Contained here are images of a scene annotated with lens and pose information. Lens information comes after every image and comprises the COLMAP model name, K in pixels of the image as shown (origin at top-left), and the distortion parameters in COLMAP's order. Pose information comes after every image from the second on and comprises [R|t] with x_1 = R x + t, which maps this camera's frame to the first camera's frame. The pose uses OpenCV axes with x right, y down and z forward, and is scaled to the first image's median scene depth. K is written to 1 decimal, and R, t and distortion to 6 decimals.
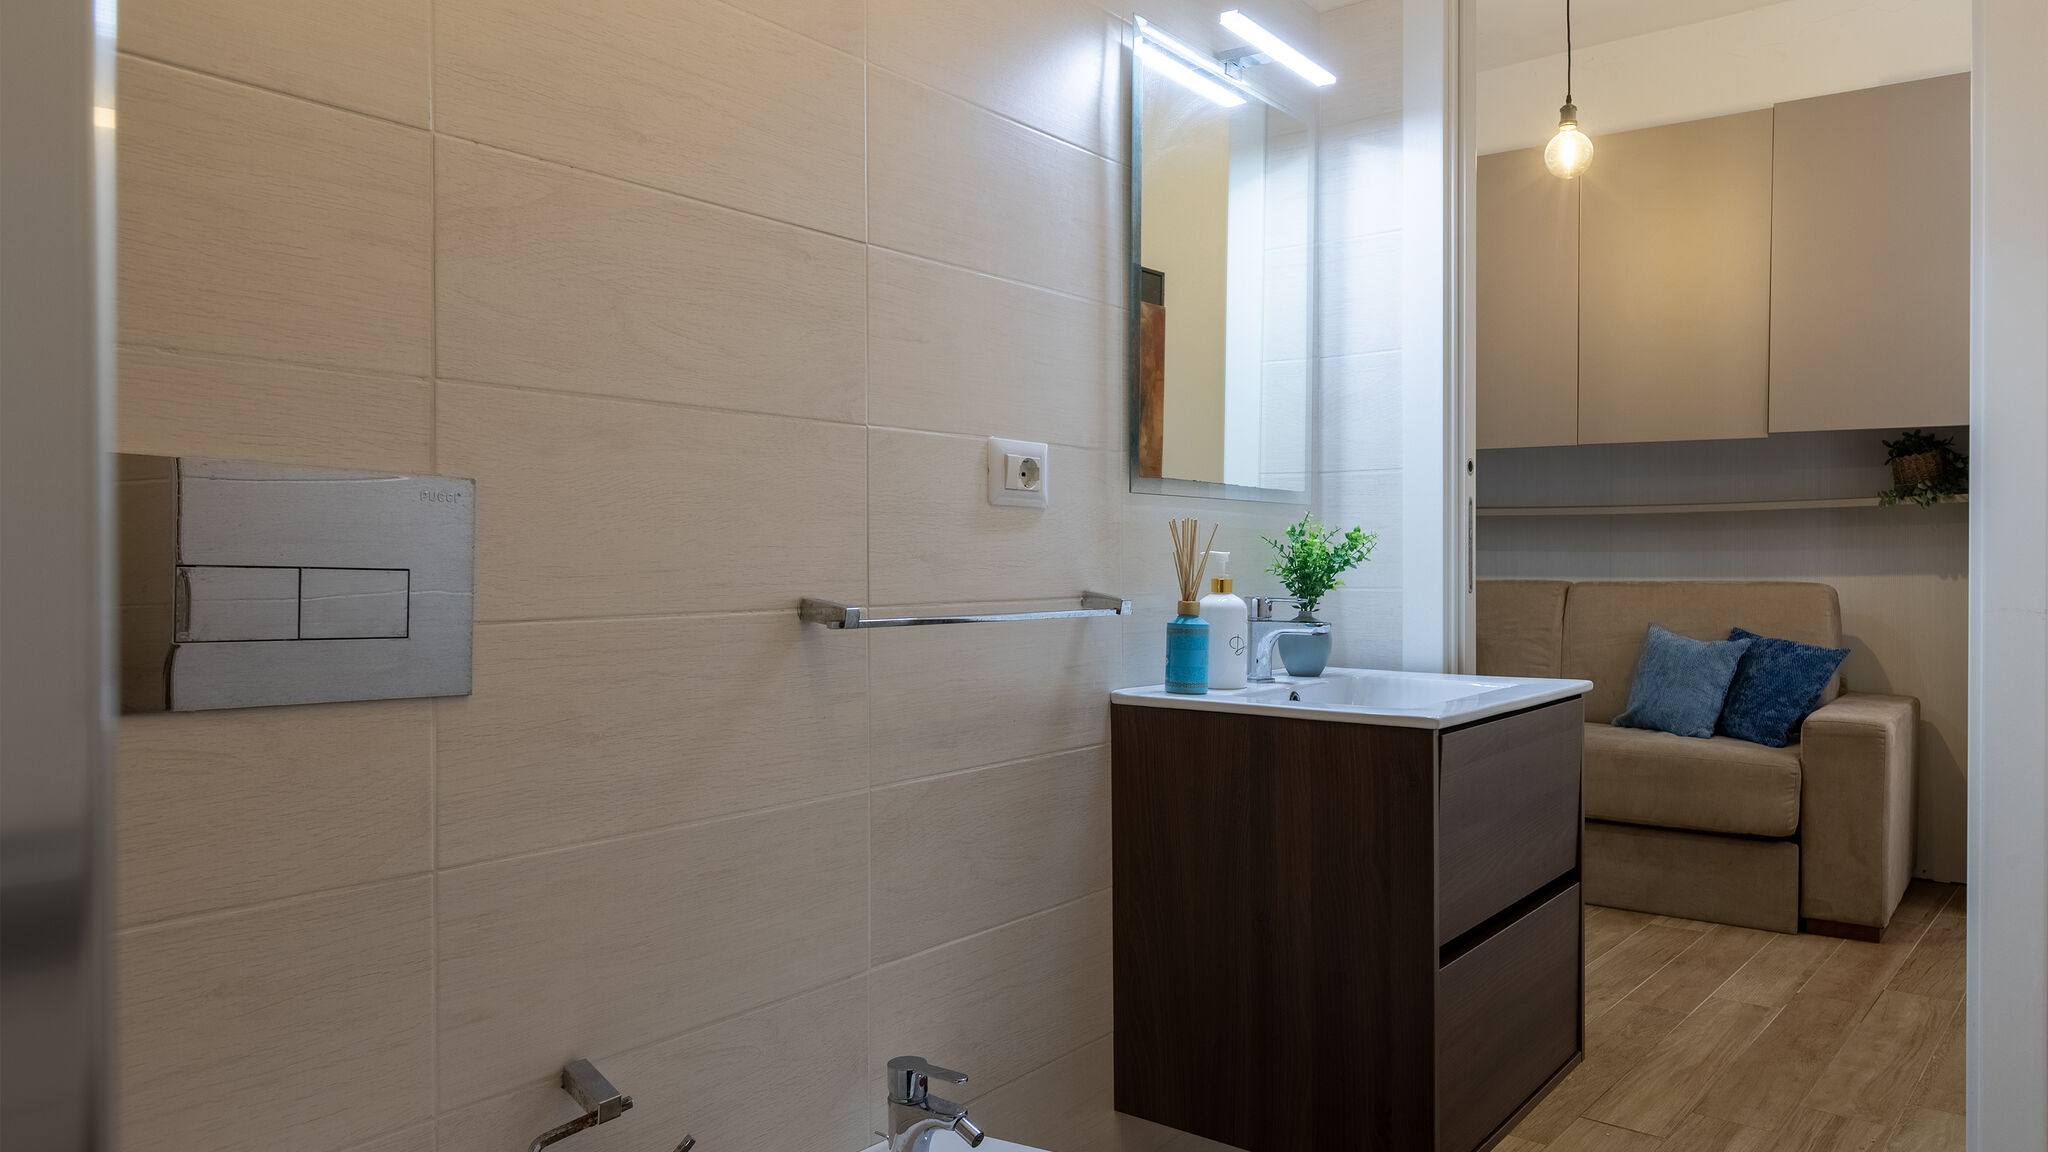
lens RADIAL K [[1371.5, 0, 1030.5], [0, 1371.5, 578.8], [0, 0, 1]] dist [0.044905, 0.000877]
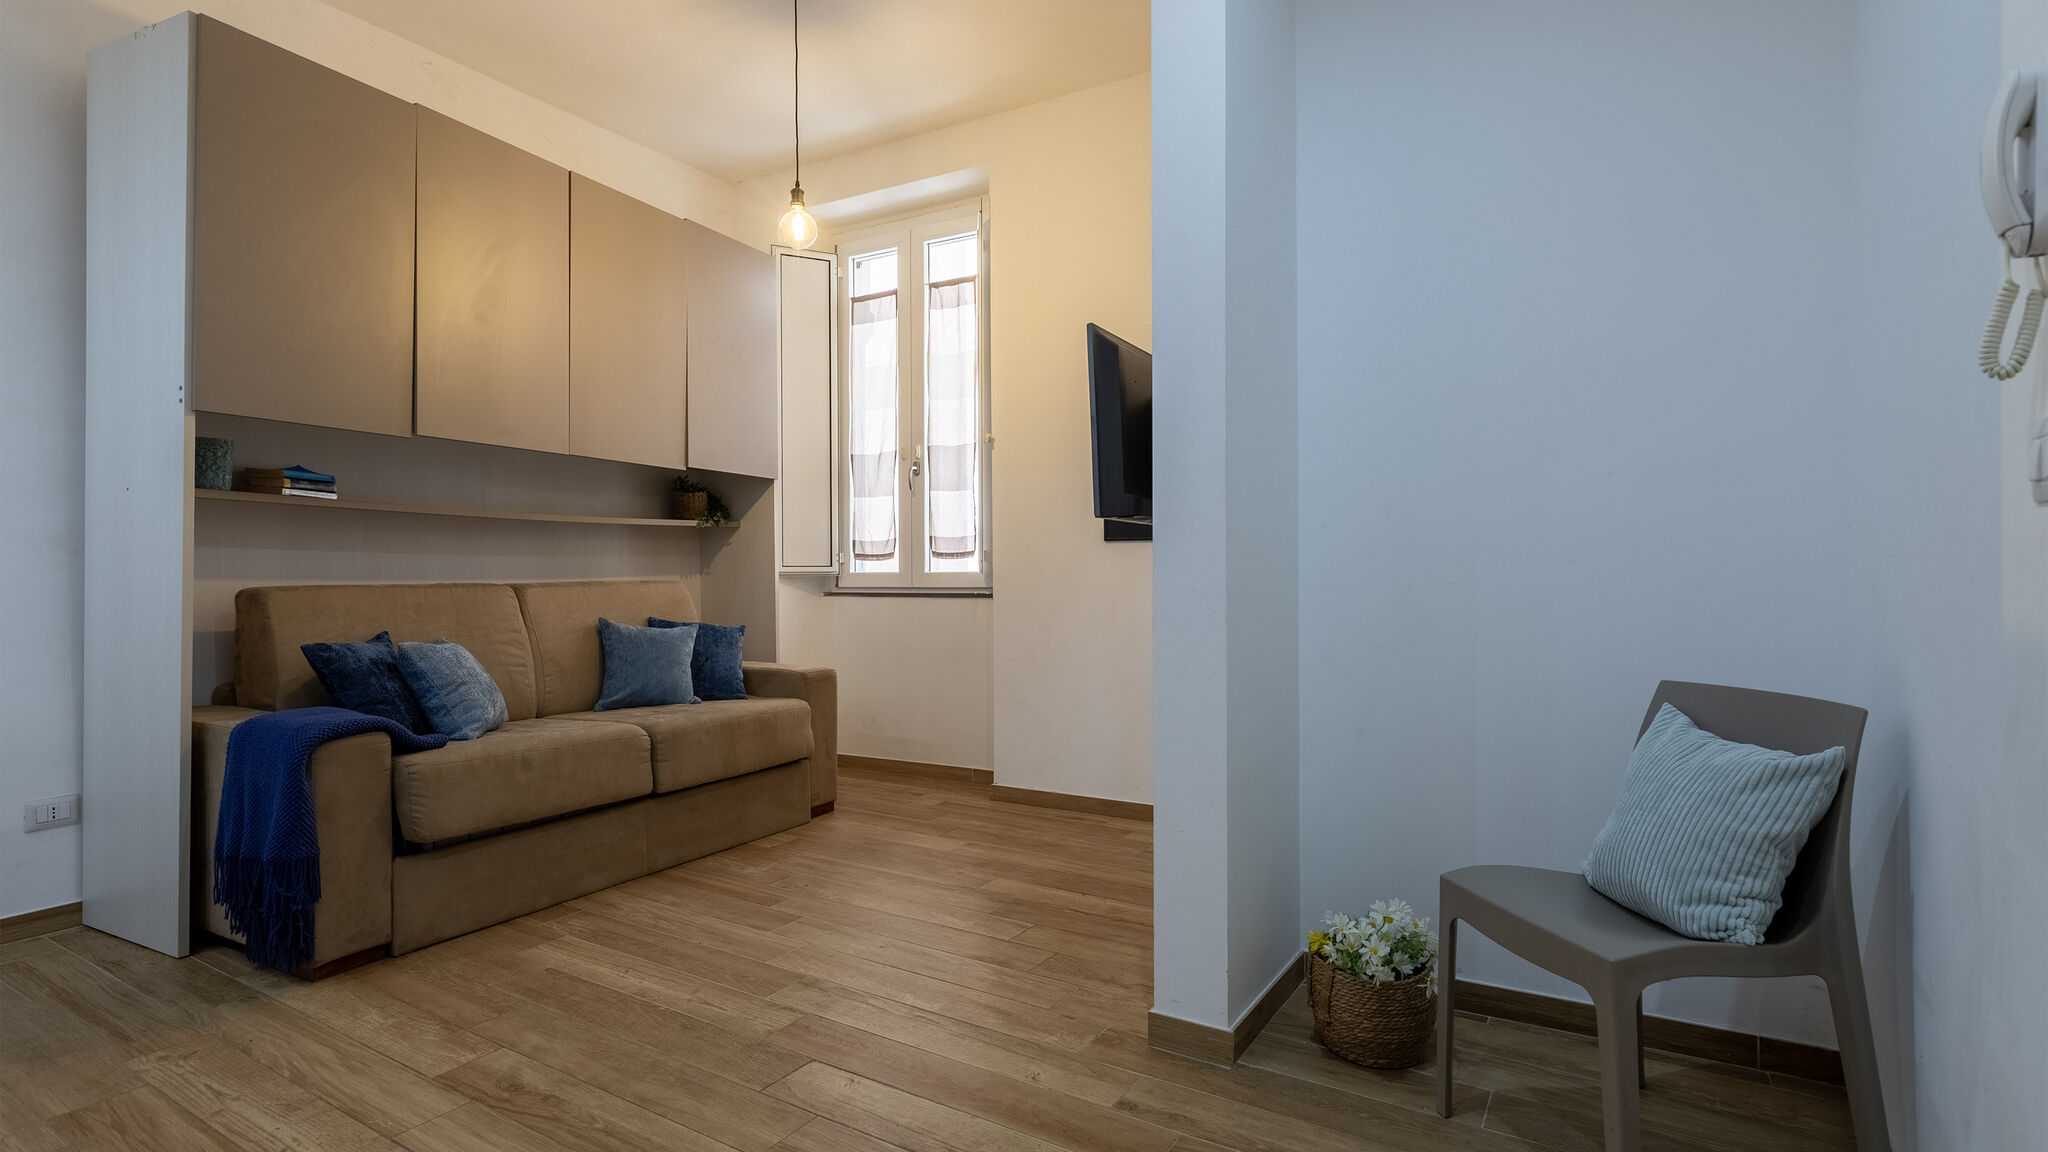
lens RADIAL K [[1027.2, 0, 1027.4], [0, 1027.2, 572.4], [0, 0, 1]] dist [0.003124, -0.000159]
pose [[-0.136250, 0.002366, 0.990672, -0.838108], [0.016227, 0.999868, -0.000156, 0.000641], [-0.990542, 0.016054, -0.136271, 1.430255]]
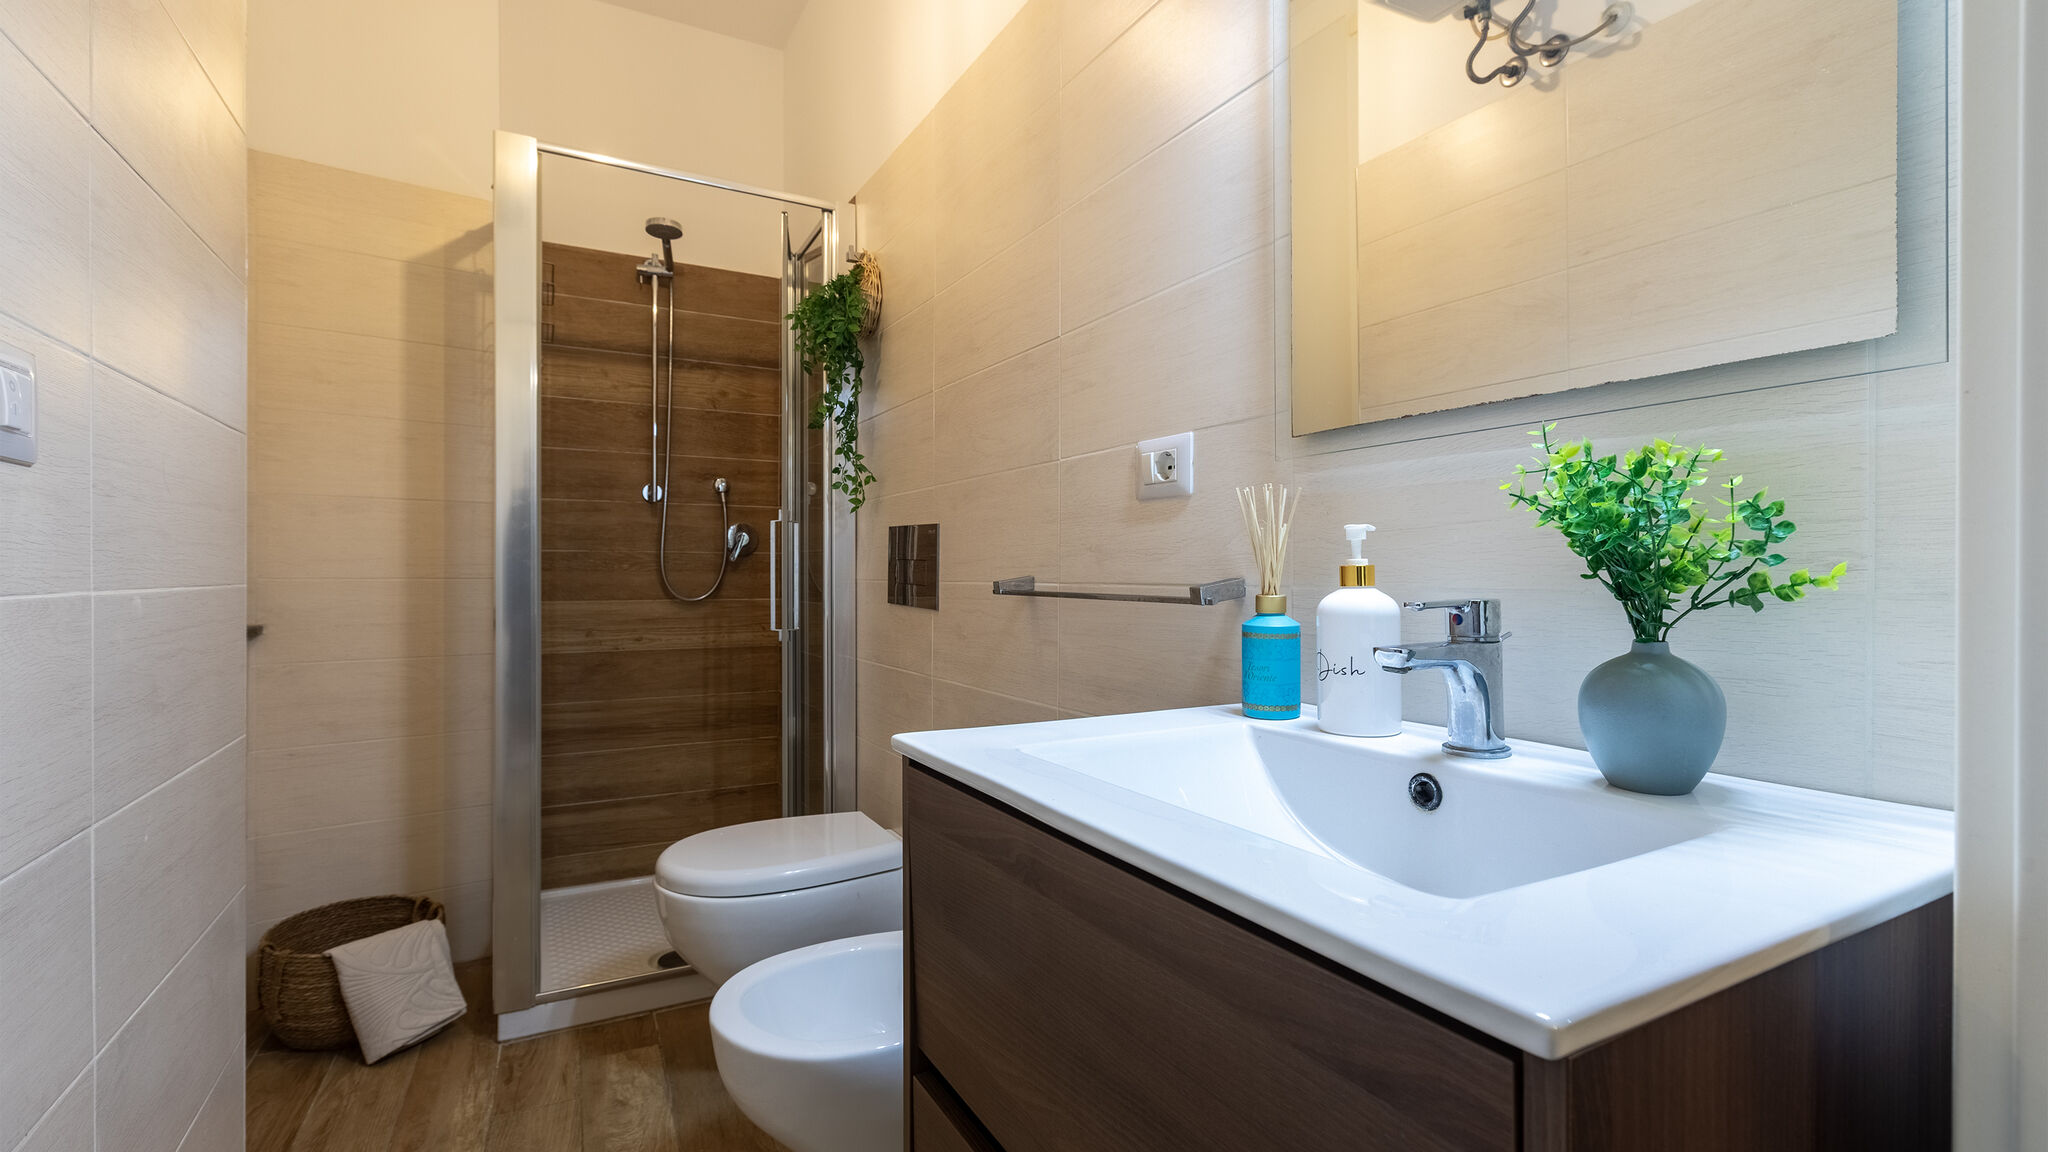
lens RADIAL K [[950.3, 0, 1034.2], [0, 950.3, 573.9], [0, 0, 1]] dist [-0.001108, -0.000582]
pose [[-0.394287, 0.000847, -0.918987, 0.516364], [-0.009717, 0.999940, 0.005091, 0.003082], [0.918936, 0.010937, -0.394255, 0.861952]]
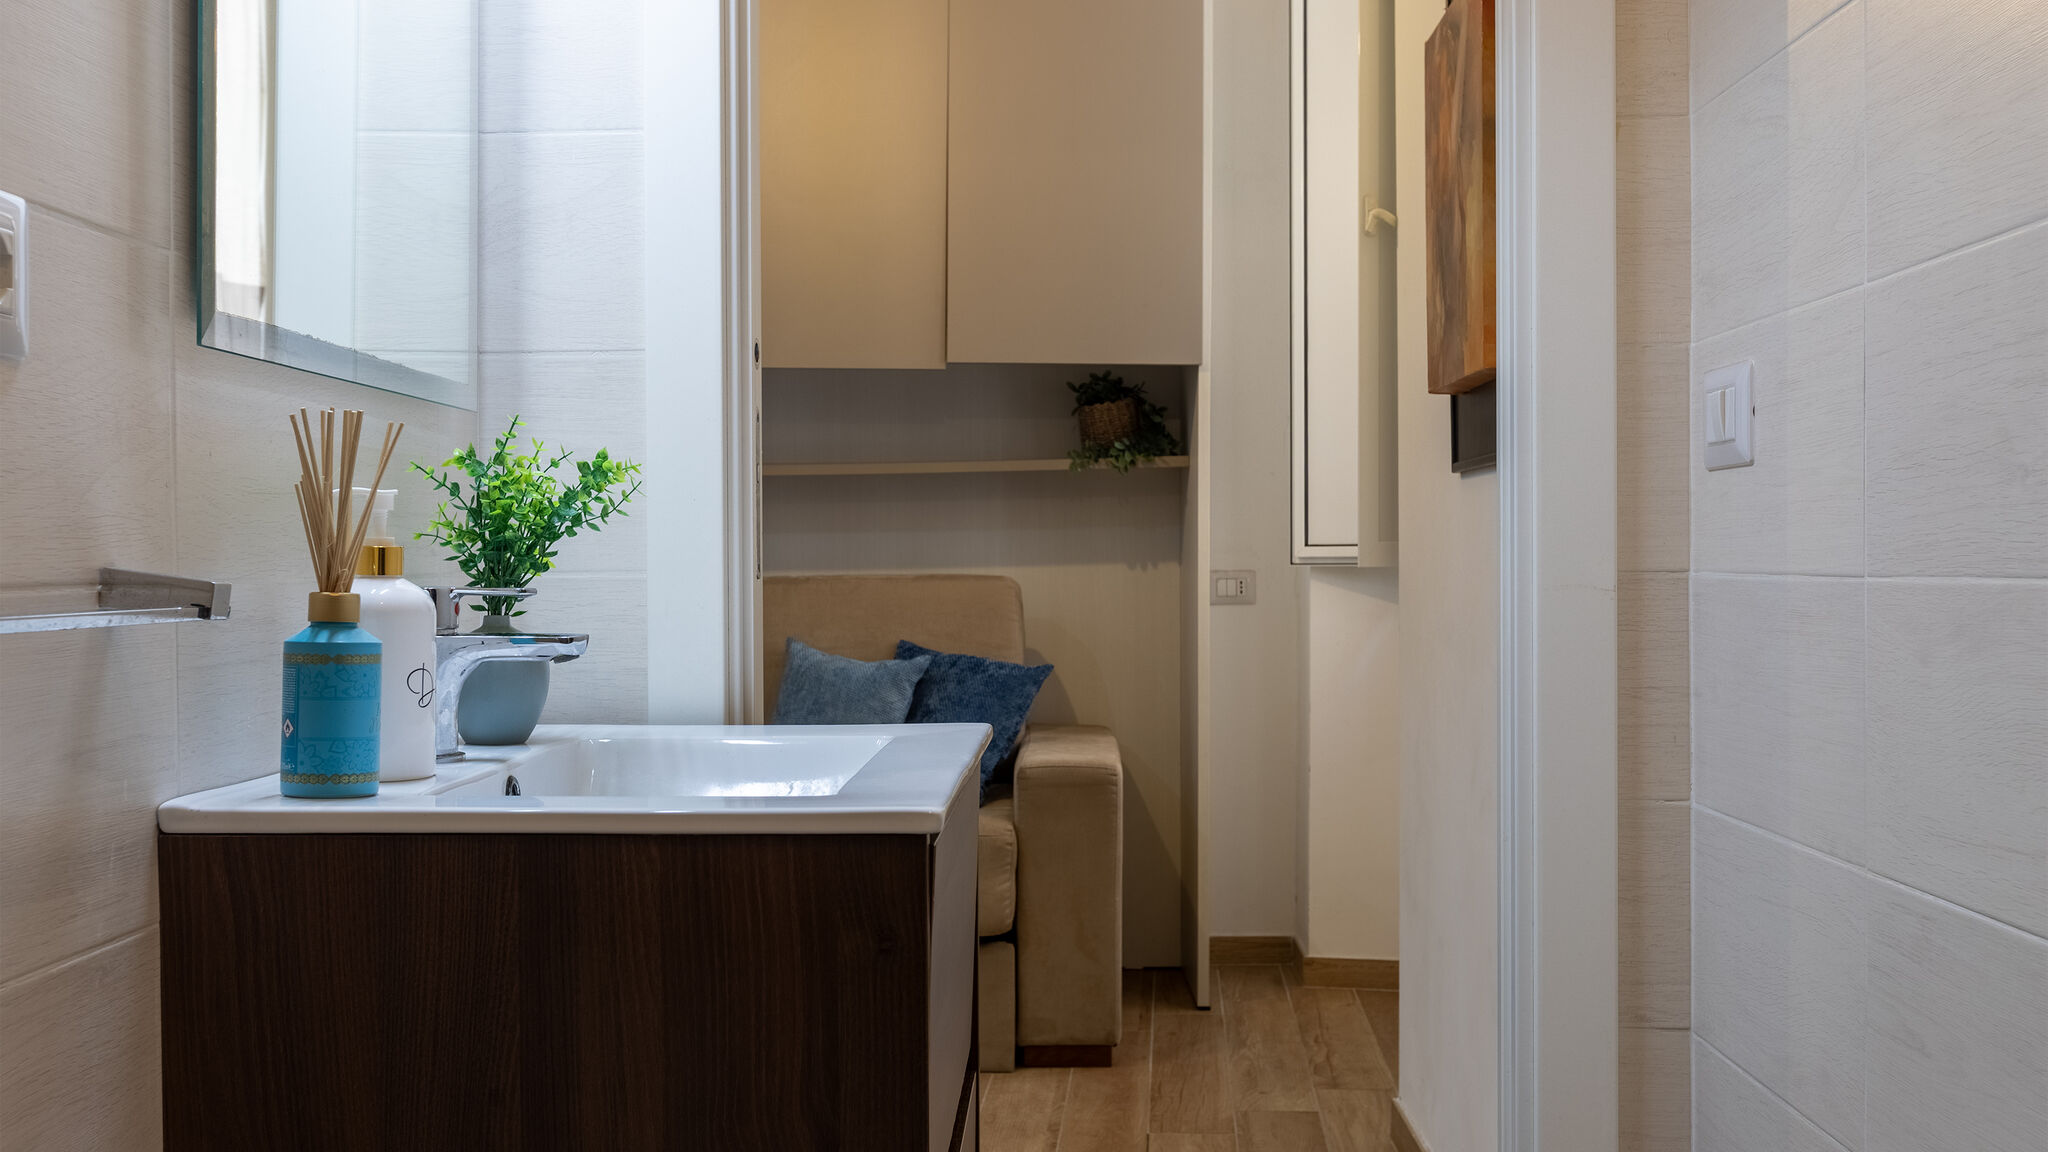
lens RADIAL K [[2021.9, 0, 1015.6], [0, 2021.9, 568.9], [0, 0, 1]] dist [-0.007032, 0.000000]
pose [[0.810755, -0.004603, 0.585368, -0.073767], [0.010712, 0.999918, -0.006974, 0.012524], [-0.585288, 0.011924, 0.810738, 0.263321]]
